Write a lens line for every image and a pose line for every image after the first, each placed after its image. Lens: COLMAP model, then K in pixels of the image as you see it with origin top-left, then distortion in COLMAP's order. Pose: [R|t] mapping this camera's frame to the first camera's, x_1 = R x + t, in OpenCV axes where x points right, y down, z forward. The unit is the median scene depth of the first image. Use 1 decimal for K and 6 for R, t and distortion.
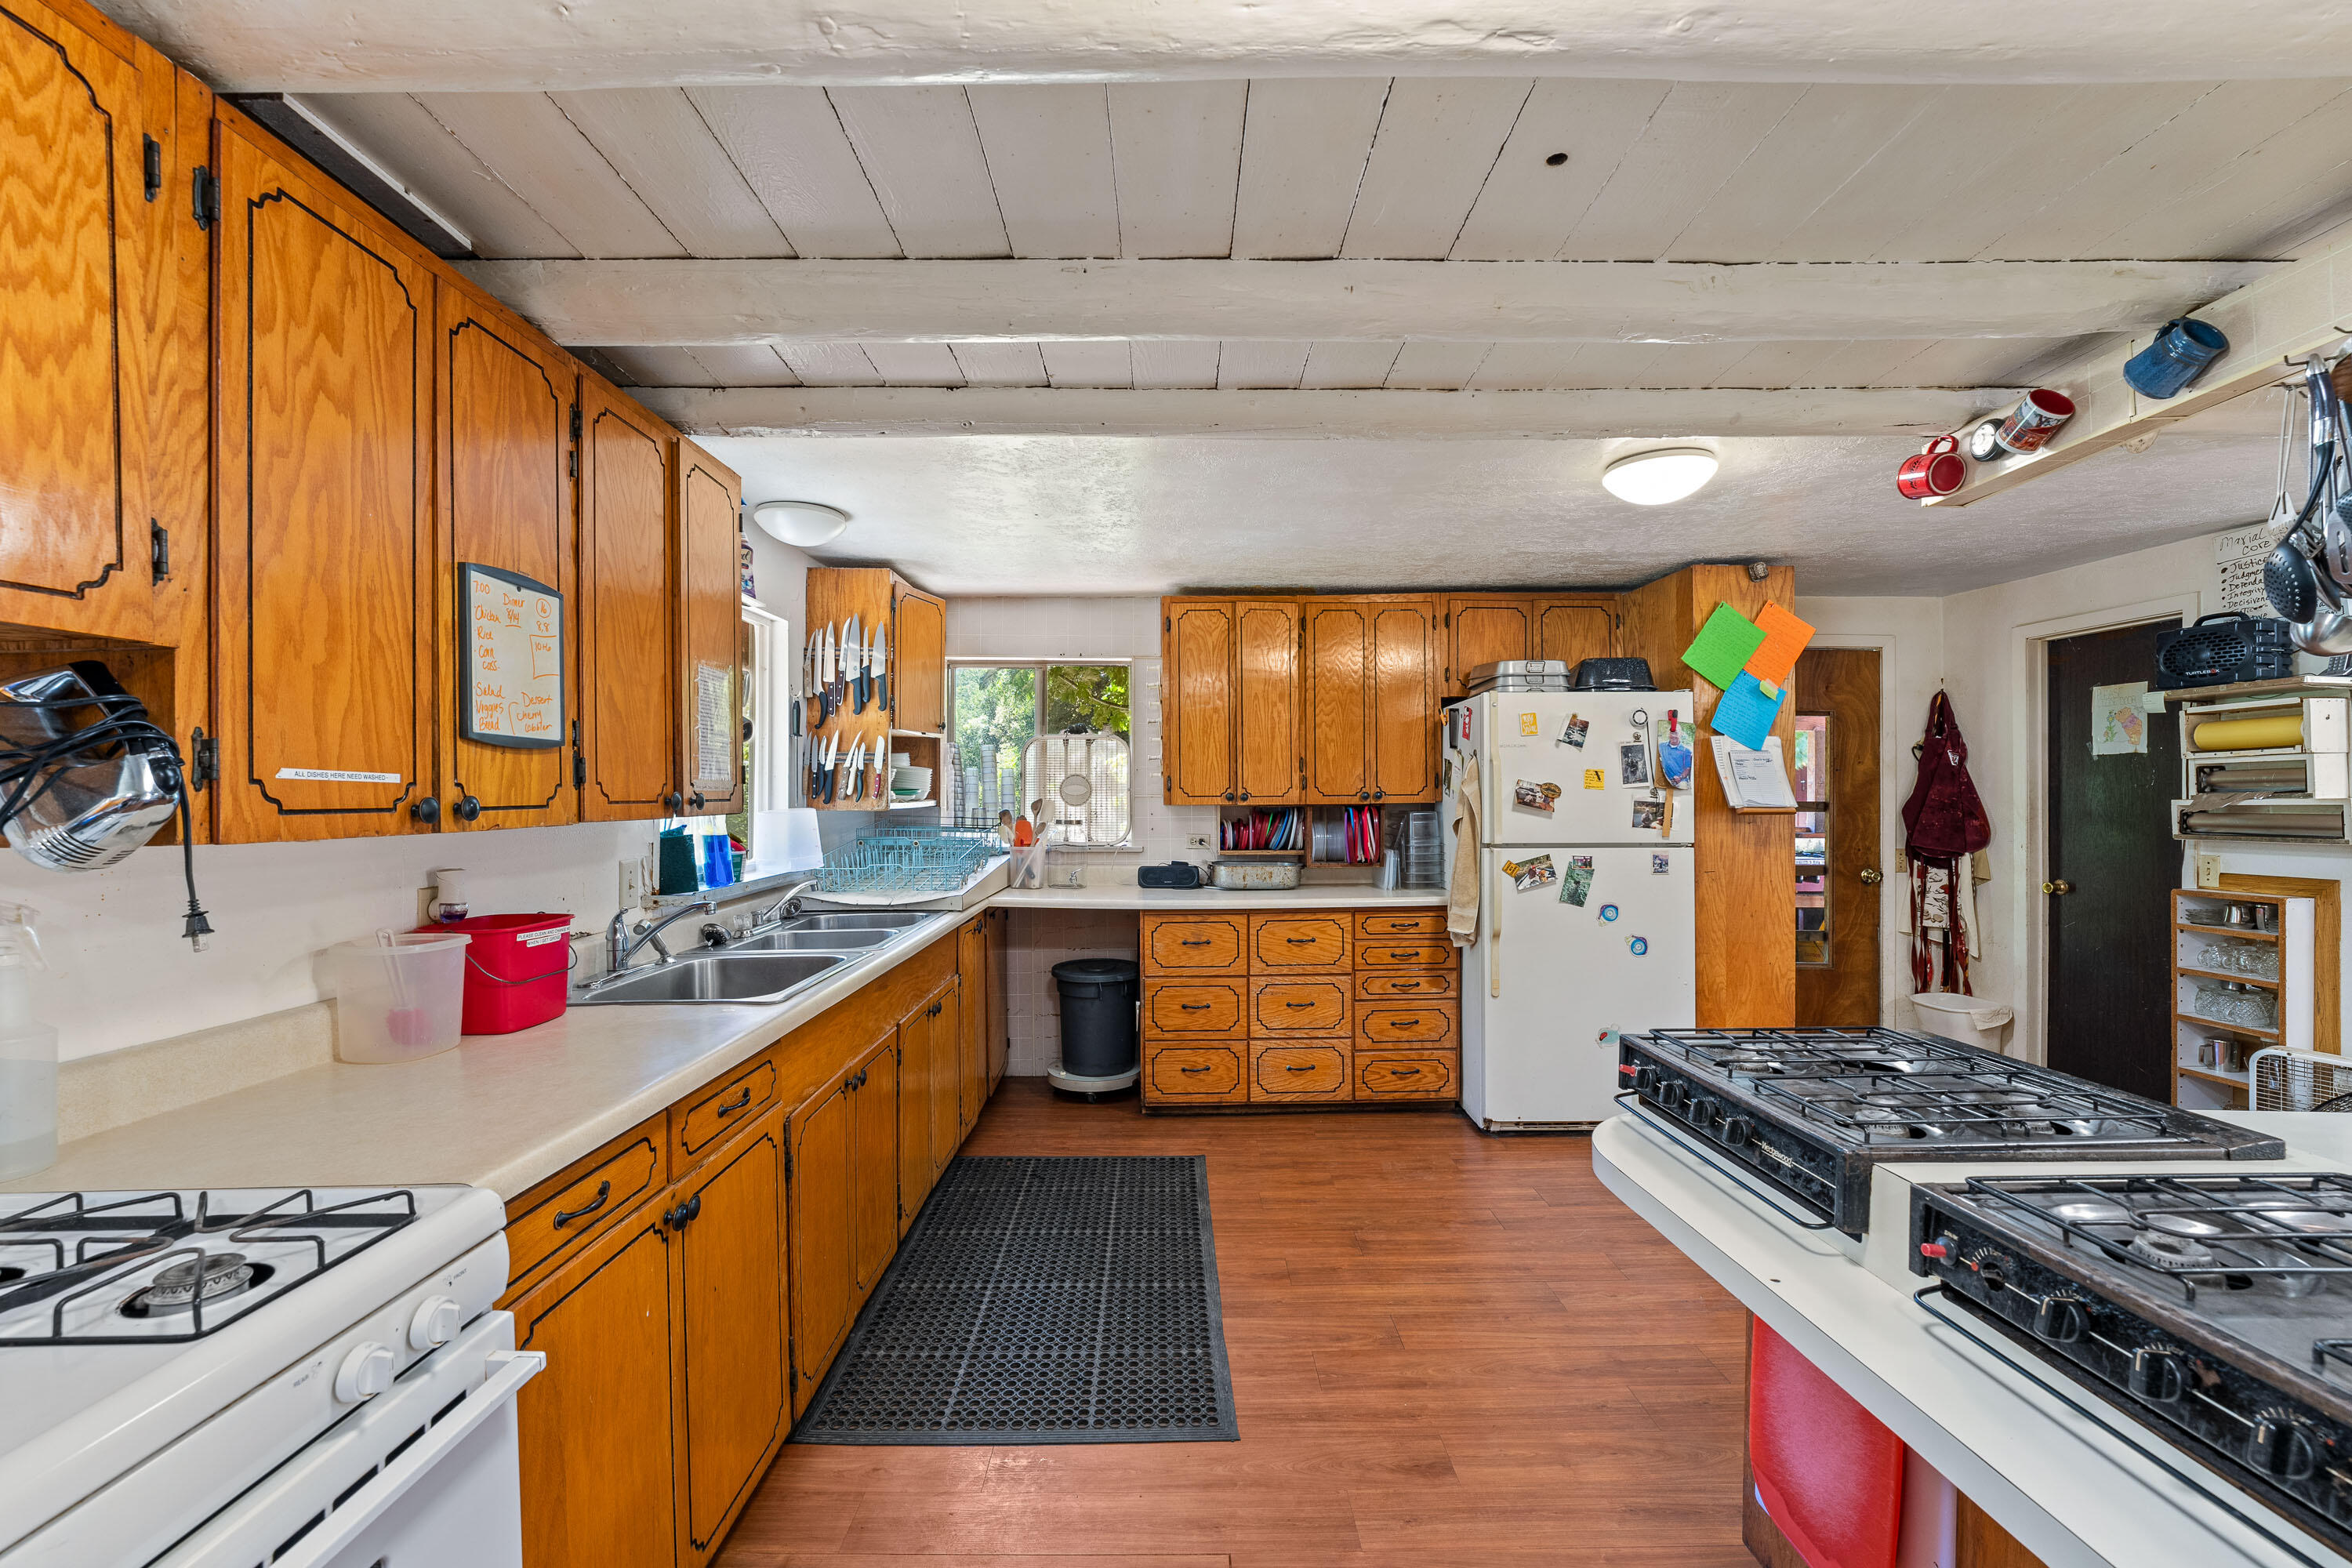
lens RADIAL K [[947.7, 0, 1175.7], [0, 947.7, 796.4], [0, 0, 1]] dist [-0.008607, 0.000610]
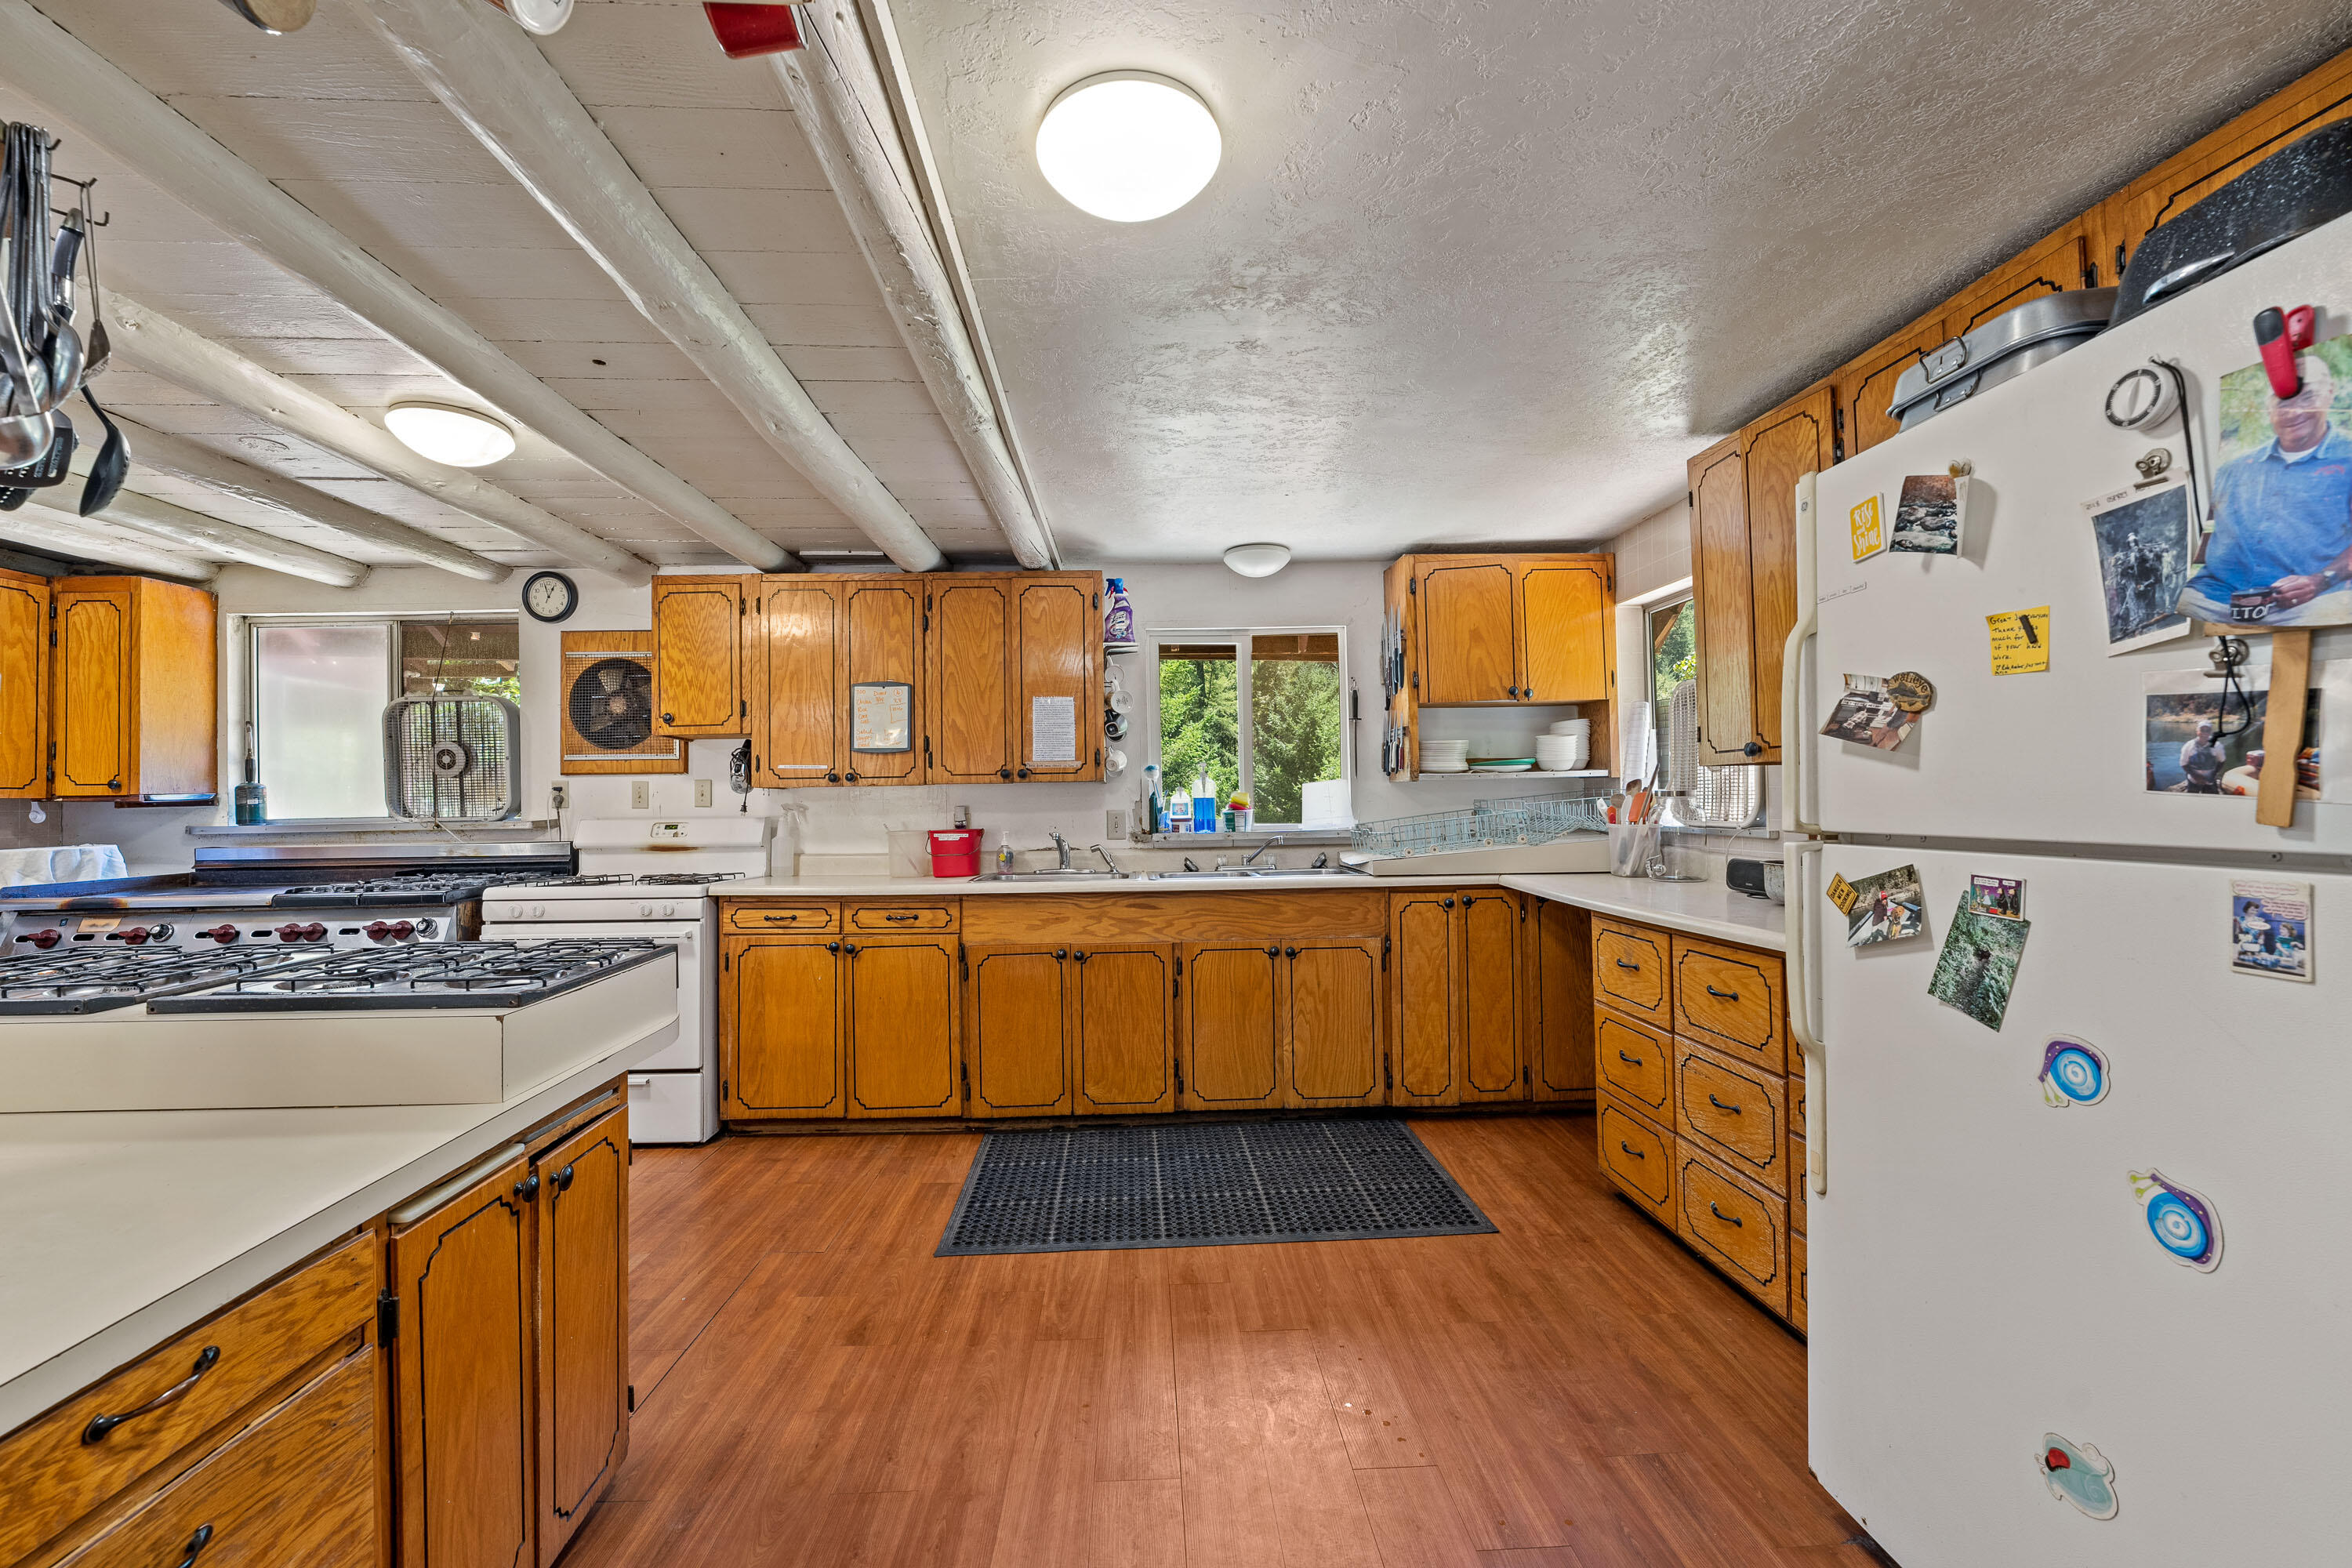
lens RADIAL K [[947.7, 0, 1179.3], [0, 947.7, 783.8], [0, 0, 1]] dist [-0.008607, 0.000610]
pose [[0.042372, -0.014353, -0.998999, 0.750492], [0.013522, 0.999813, -0.013791, 0.030770], [0.999010, -0.012924, 0.042558, 0.699610]]
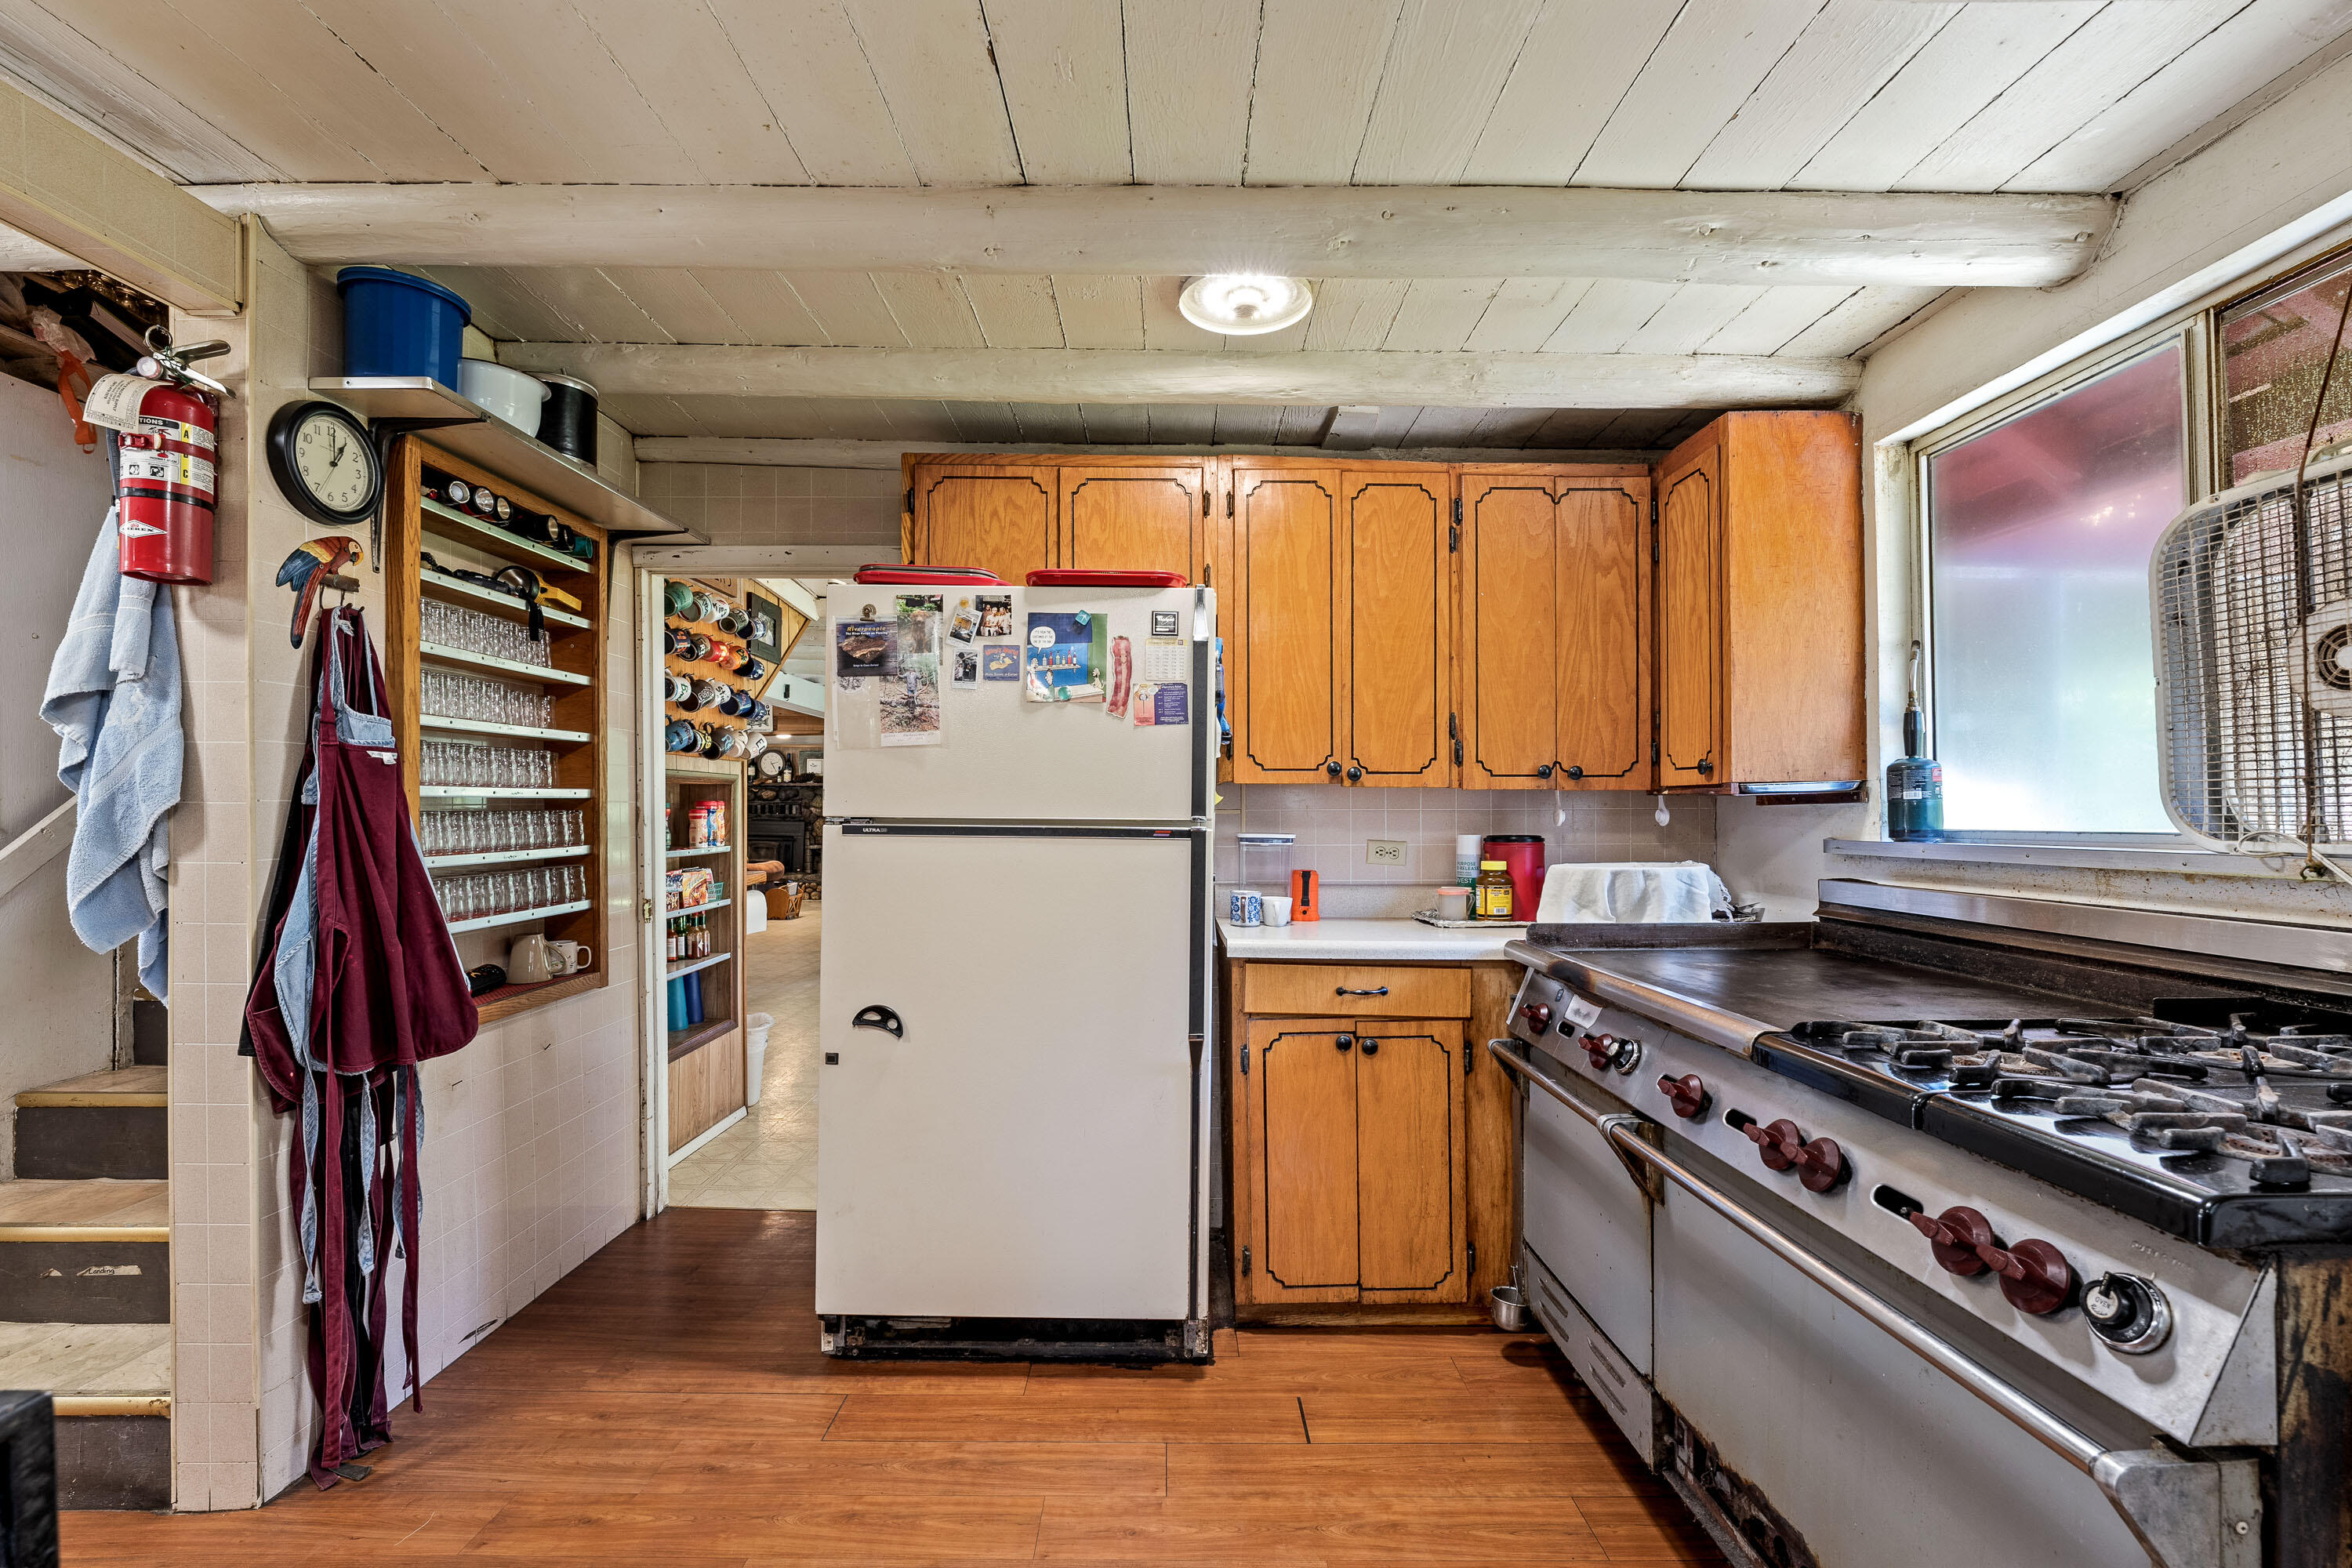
lens RADIAL K [[984.5, 0, 1184.2], [0, 984.5, 805.0], [0, 0, 1]] dist [-0.005202, 0.000189]
pose [[-0.999991, 0.003952, -0.001733, 0.054945], [0.003959, 0.999983, -0.004193, 0.028800], [0.001716, -0.004199, -0.999990, 0.255370]]
